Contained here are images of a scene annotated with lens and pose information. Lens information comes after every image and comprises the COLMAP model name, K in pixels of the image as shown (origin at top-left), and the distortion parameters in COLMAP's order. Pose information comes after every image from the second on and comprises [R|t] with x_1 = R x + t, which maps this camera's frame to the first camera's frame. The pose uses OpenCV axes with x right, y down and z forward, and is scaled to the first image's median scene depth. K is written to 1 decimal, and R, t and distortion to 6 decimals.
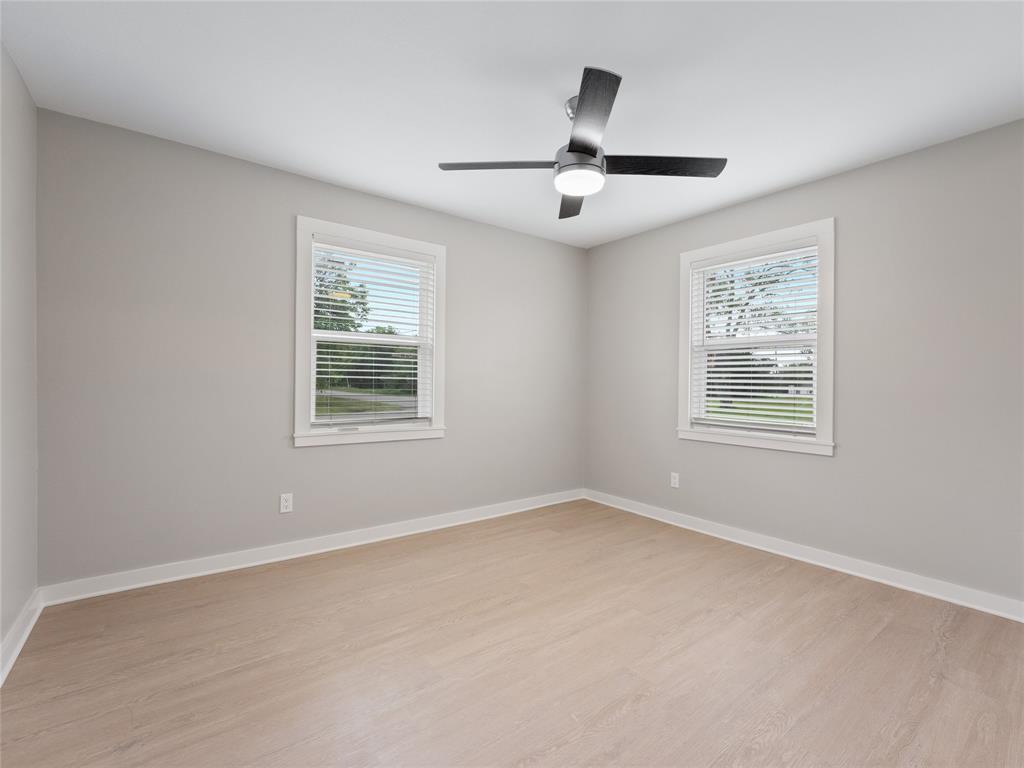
lens RADIAL K [[461.4, 0, 511.1], [0, 461.4, 381.9], [0, 0, 1]] dist [-0.012884, -0.000193]
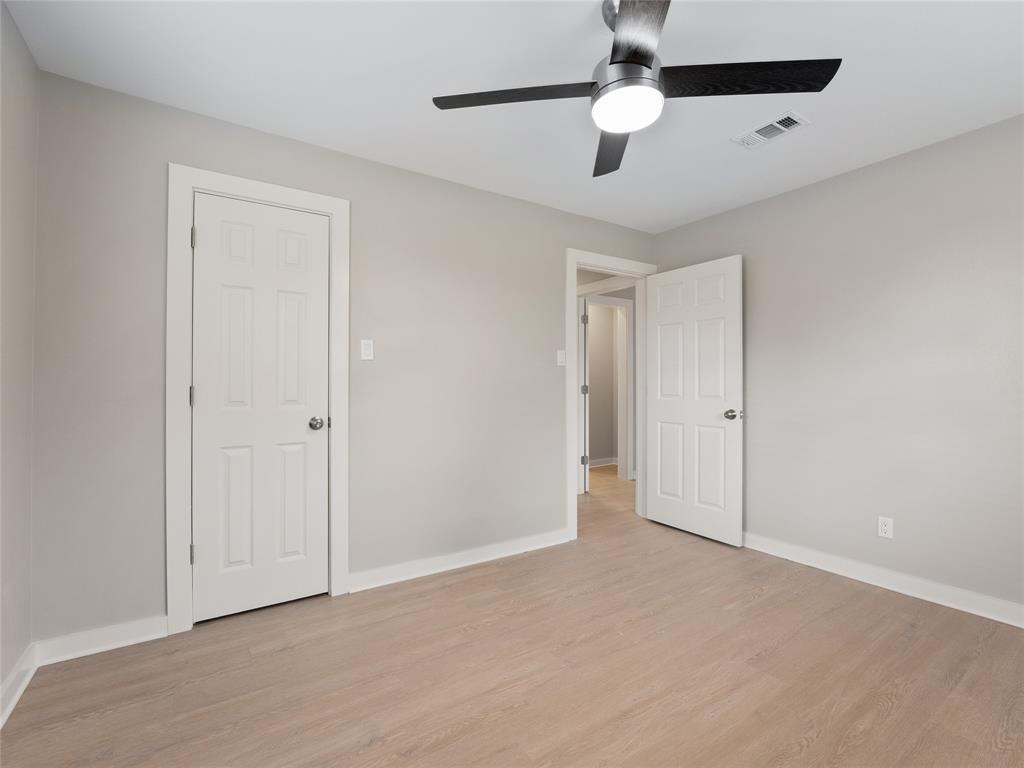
lens RADIAL K [[461.4, 0, 511.1], [0, 461.4, 381.9], [0, 0, 1]] dist [-0.012884, -0.000193]
pose [[-0.997811, -0.011103, 0.065193, 0.296031], [-0.011393, 0.999927, -0.004077, -0.002851], [-0.065143, -0.004811, -0.997864, 1.842860]]
